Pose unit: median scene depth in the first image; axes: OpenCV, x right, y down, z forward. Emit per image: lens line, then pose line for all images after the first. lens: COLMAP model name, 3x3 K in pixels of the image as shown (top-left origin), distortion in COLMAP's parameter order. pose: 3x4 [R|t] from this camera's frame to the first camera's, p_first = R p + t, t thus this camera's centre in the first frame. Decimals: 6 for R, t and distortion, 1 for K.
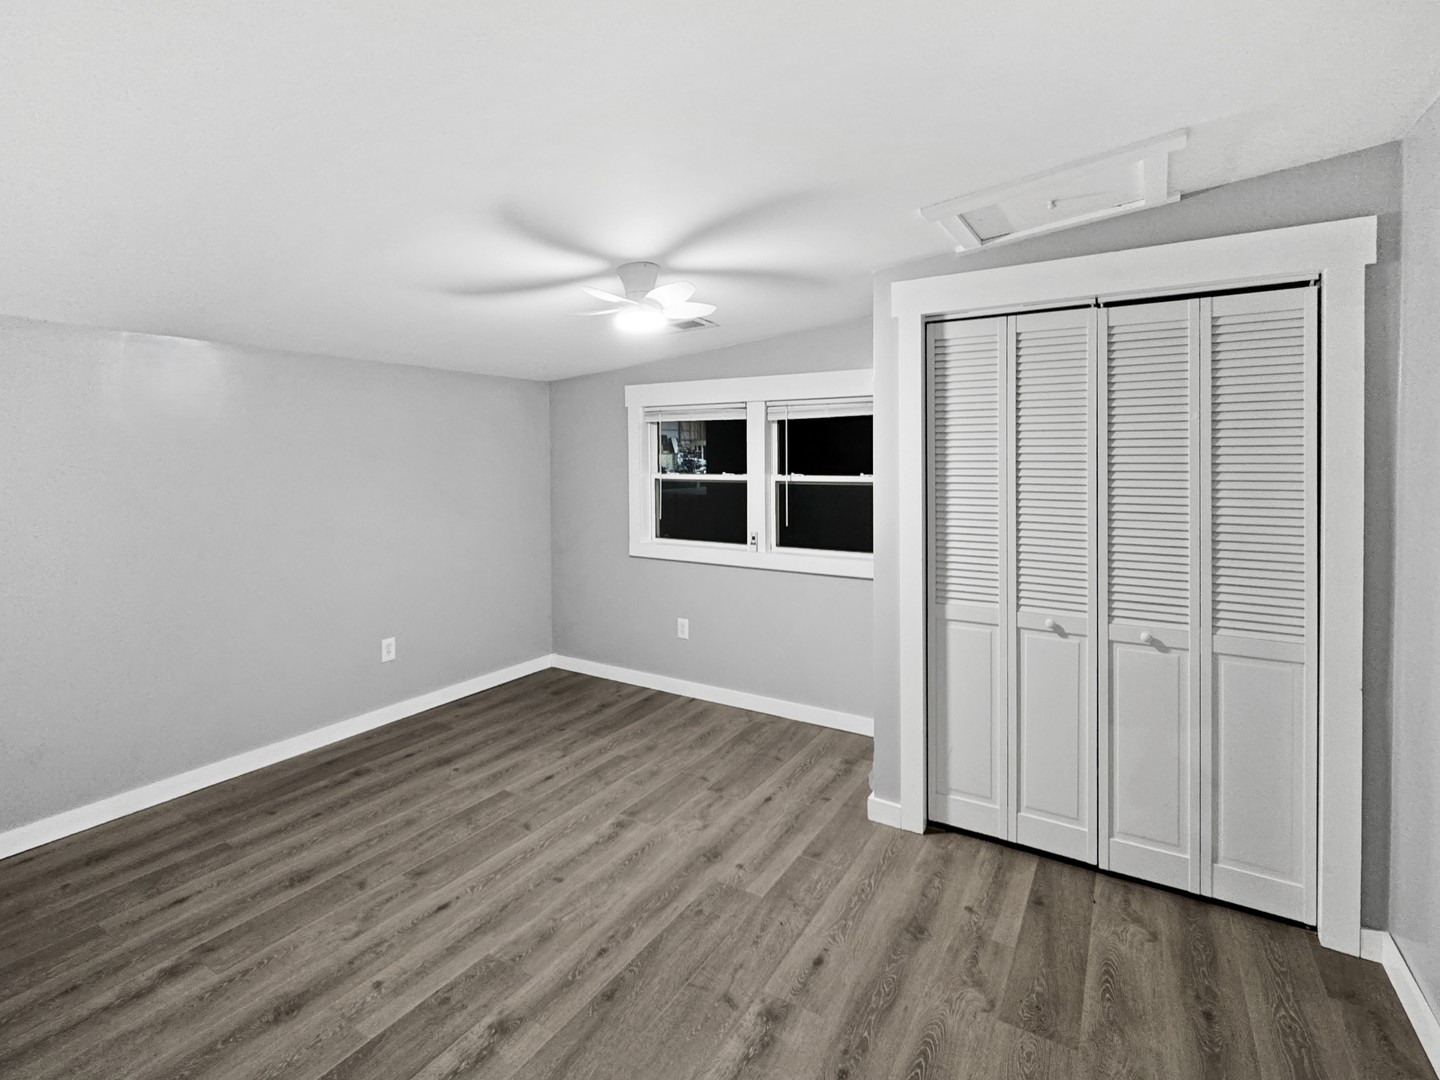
lens RADIAL K [[695.3, 0, 724.4], [0, 695.3, 552.8], [0, 0, 1]] dist [0.000169, 0.002113]
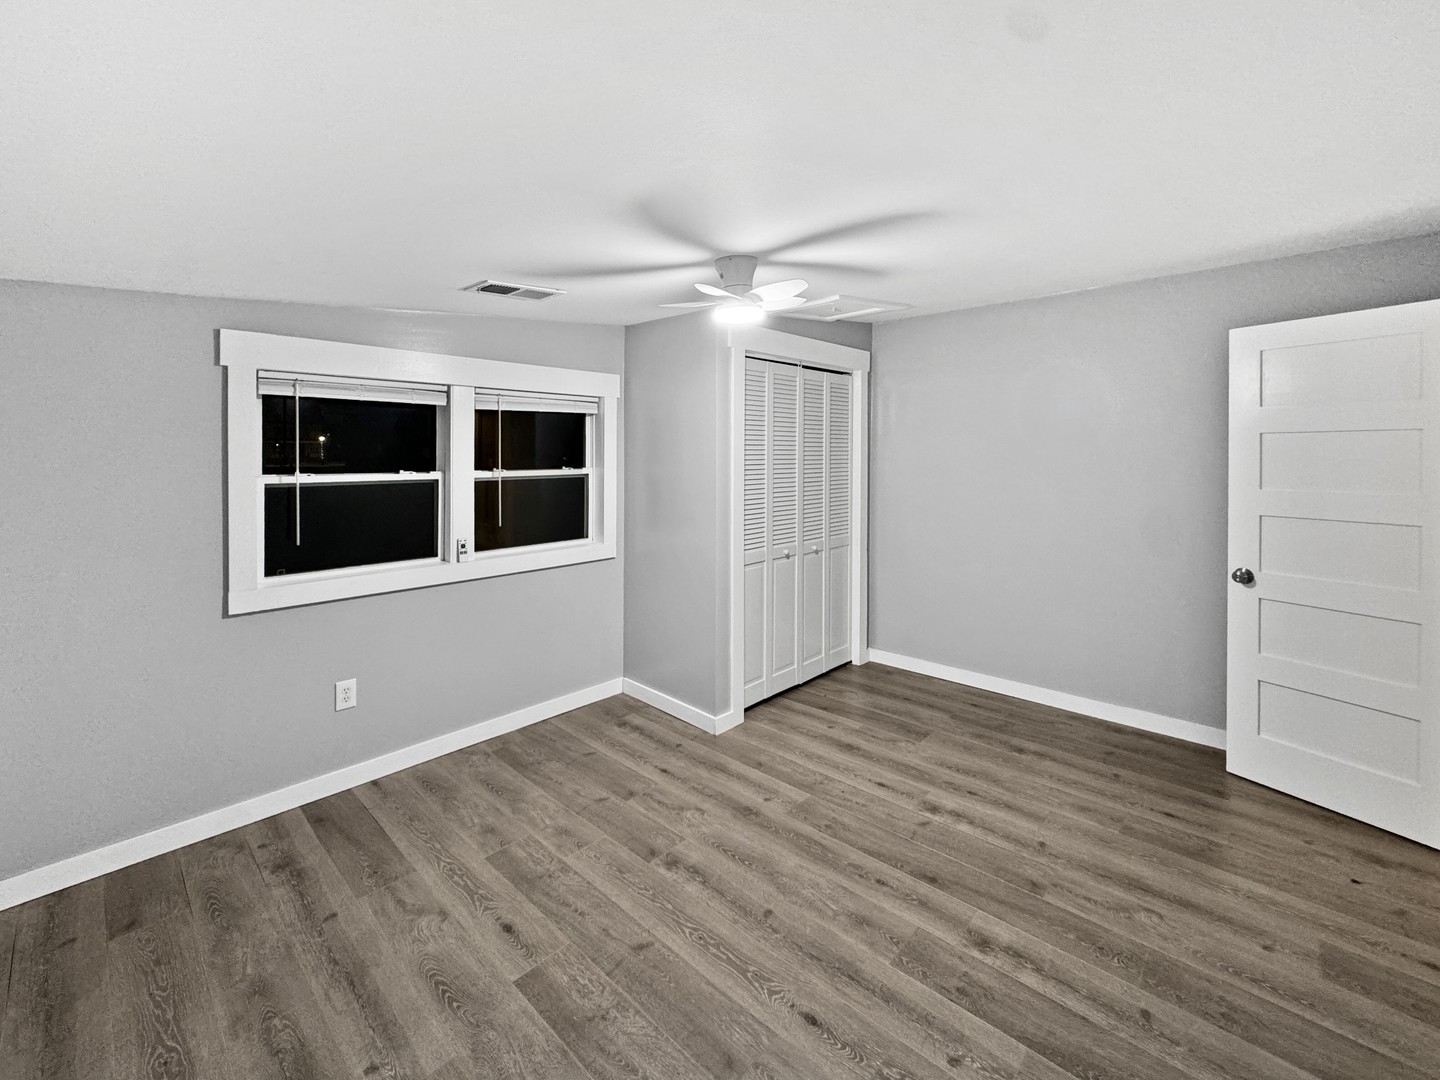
lens RADIAL K [[598.0, 0, 723.5], [0, 598.0, 530.5], [0, 0, 1]] dist [-0.007468, 0.000096]
pose [[0.205118, -0.123961, 0.970855, -0.762511], [0.133380, 0.986233, 0.097745, -0.087429], [-0.969606, 0.109443, 0.218828, 0.669877]]
